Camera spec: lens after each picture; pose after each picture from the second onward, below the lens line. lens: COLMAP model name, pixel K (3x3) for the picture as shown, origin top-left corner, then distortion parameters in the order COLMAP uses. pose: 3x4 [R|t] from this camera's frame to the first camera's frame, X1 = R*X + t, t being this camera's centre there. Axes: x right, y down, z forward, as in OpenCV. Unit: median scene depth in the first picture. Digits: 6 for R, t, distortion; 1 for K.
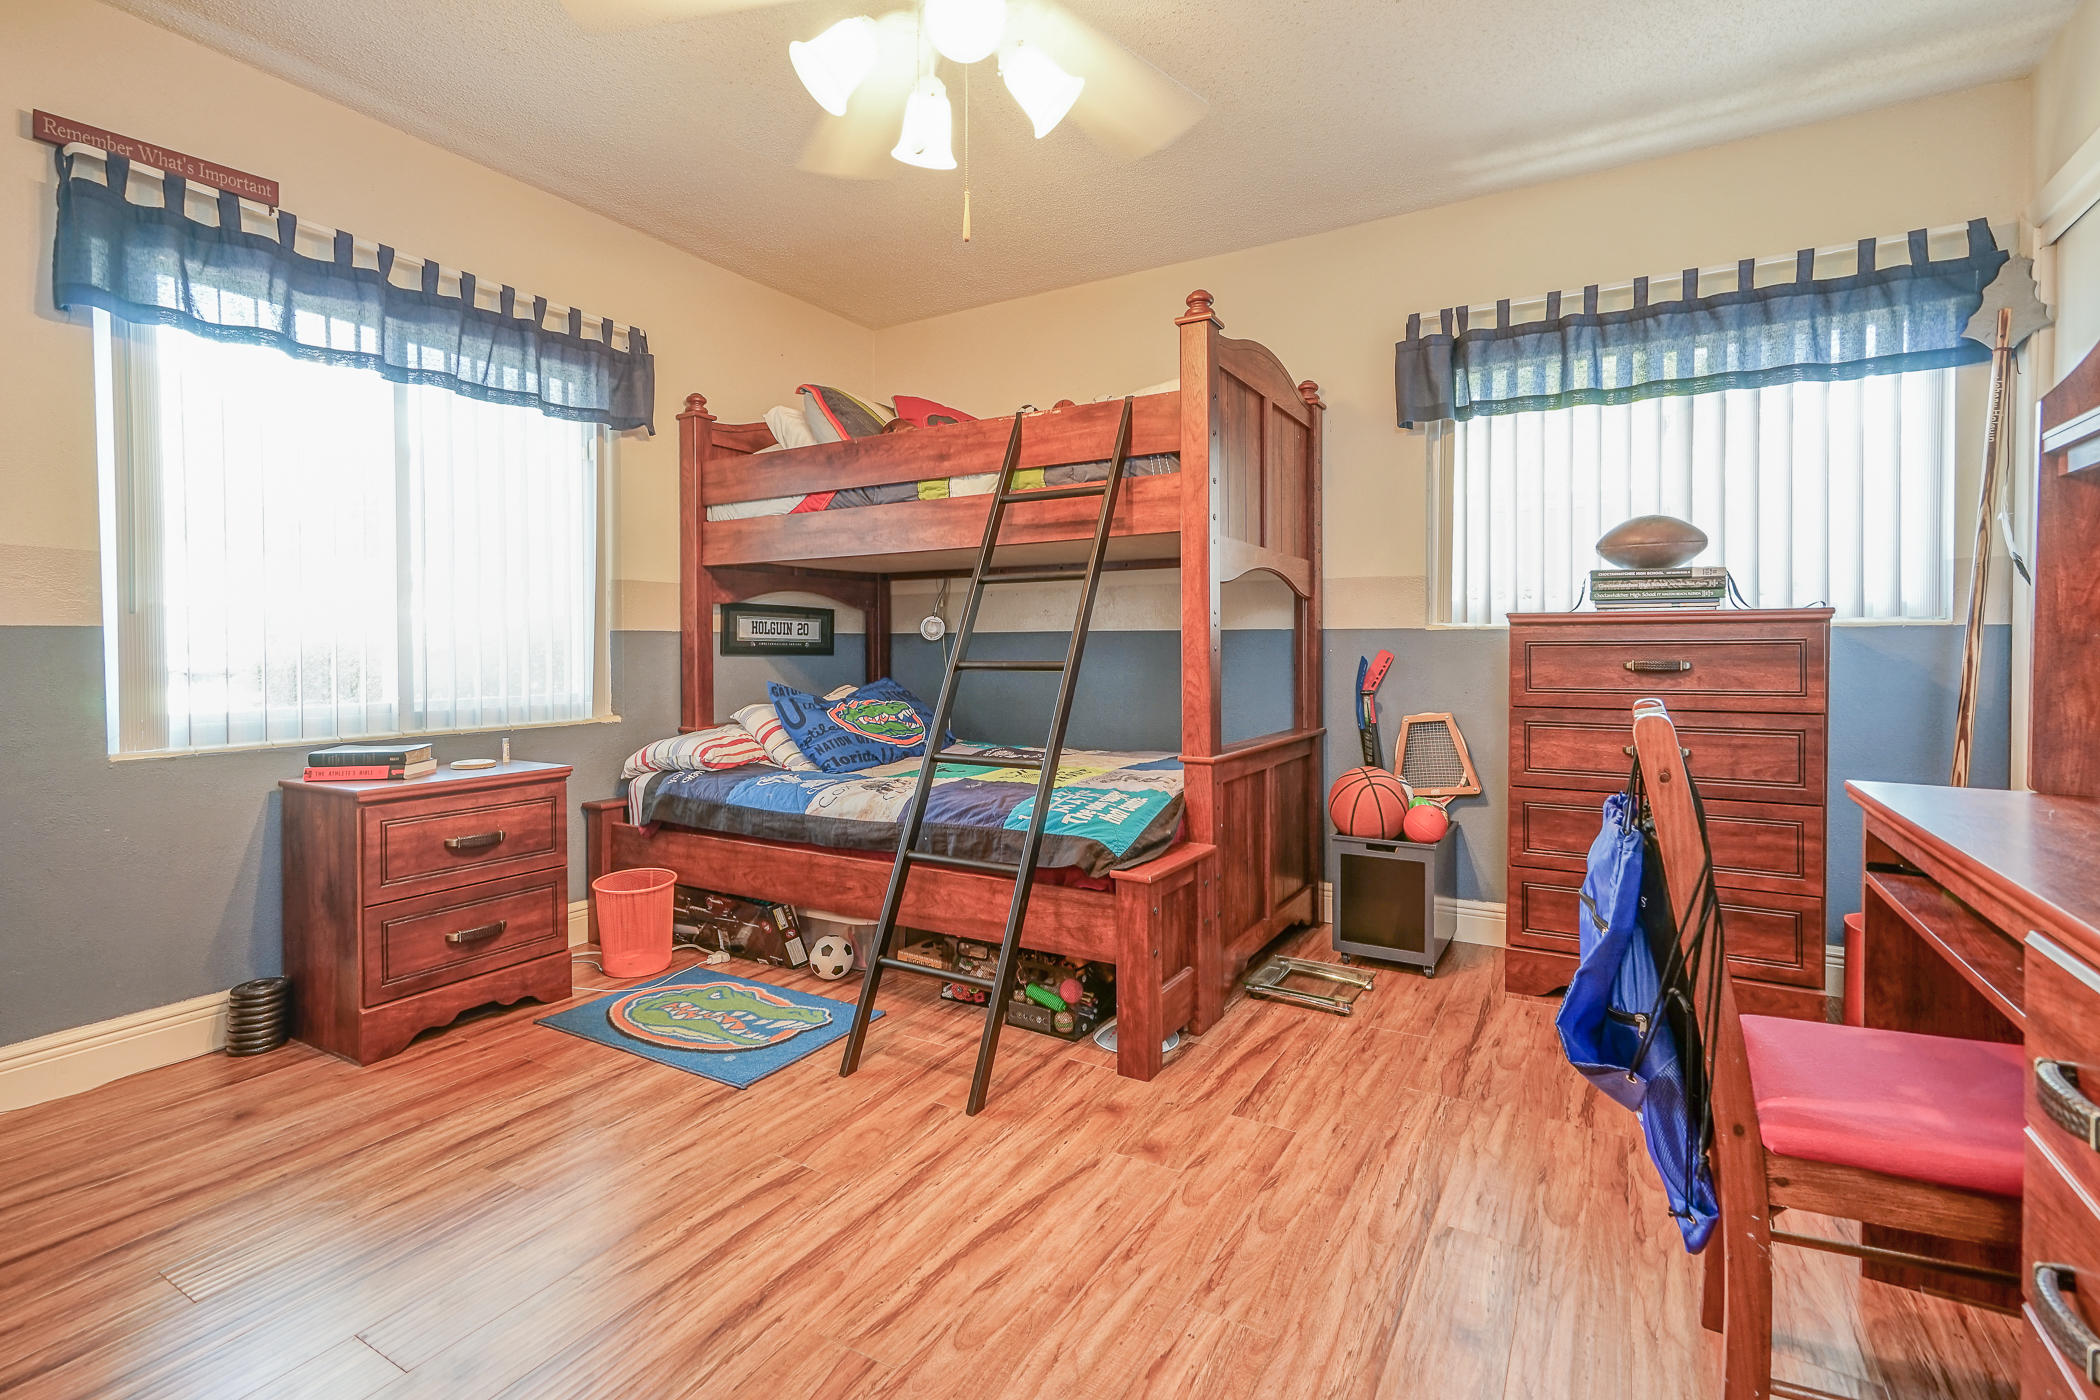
lens RADIAL K [[973.5, 0, 1048.3], [0, 973.5, 669.0], [0, 0, 1]] dist [-0.014620, 0.026988]
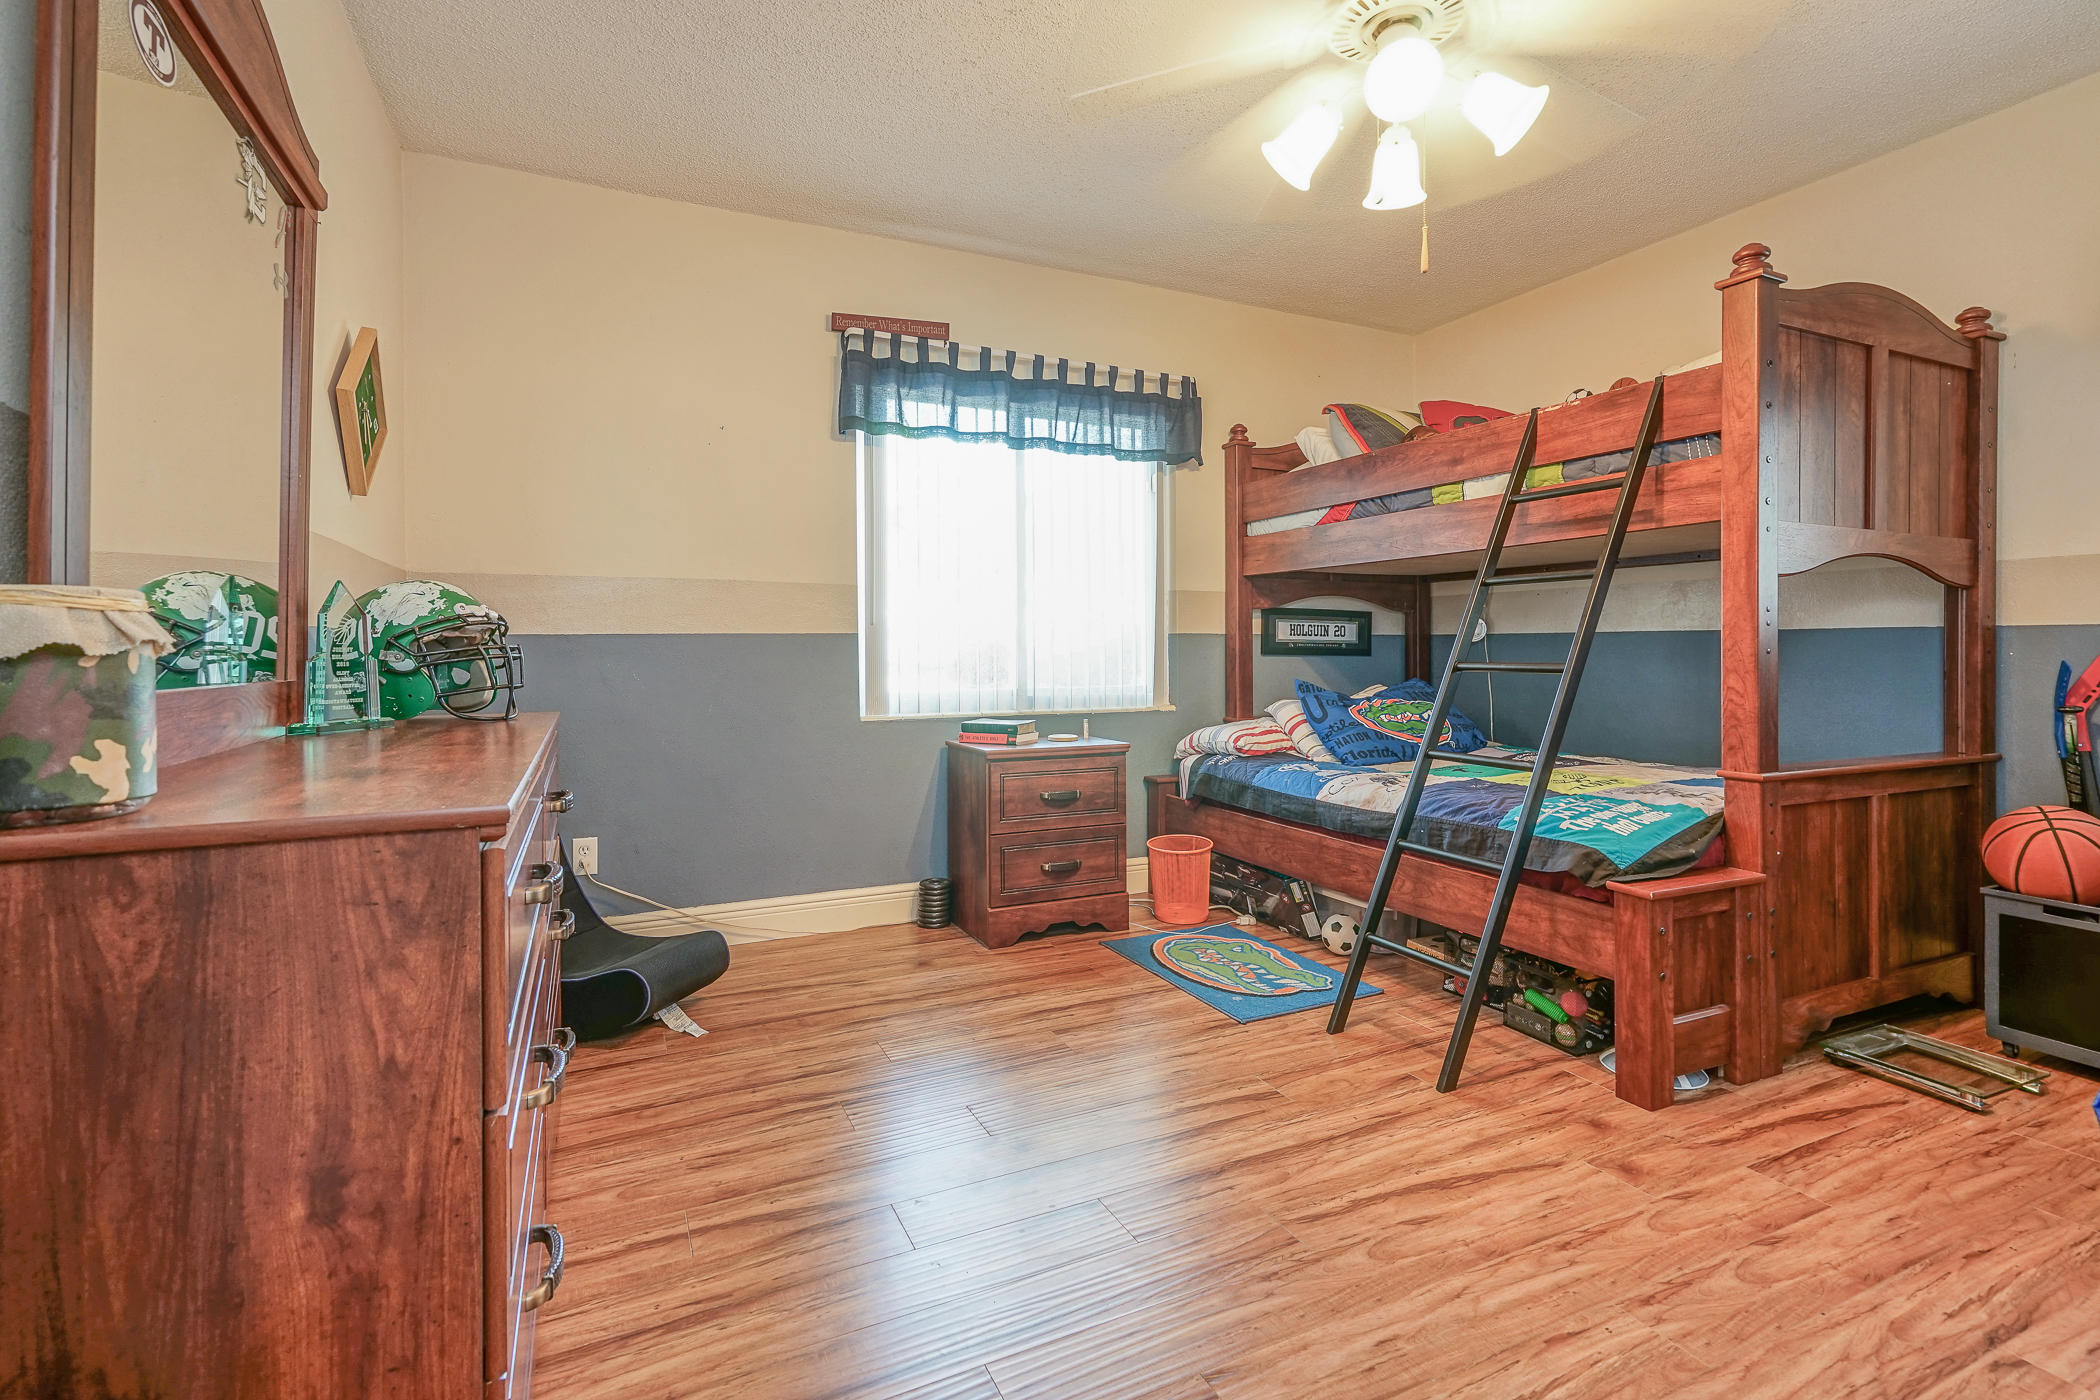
lens RADIAL K [[953.6, 0, 1048.3], [0, 953.6, 692.1], [0, 0, 1]] dist [-0.004300, 0.013747]
pose [[0.833001, 0.028021, -0.552561, 0.101369], [-0.014756, 0.999487, 0.028439, 0.001329], [0.553074, -0.015536, 0.832987, -0.074877]]
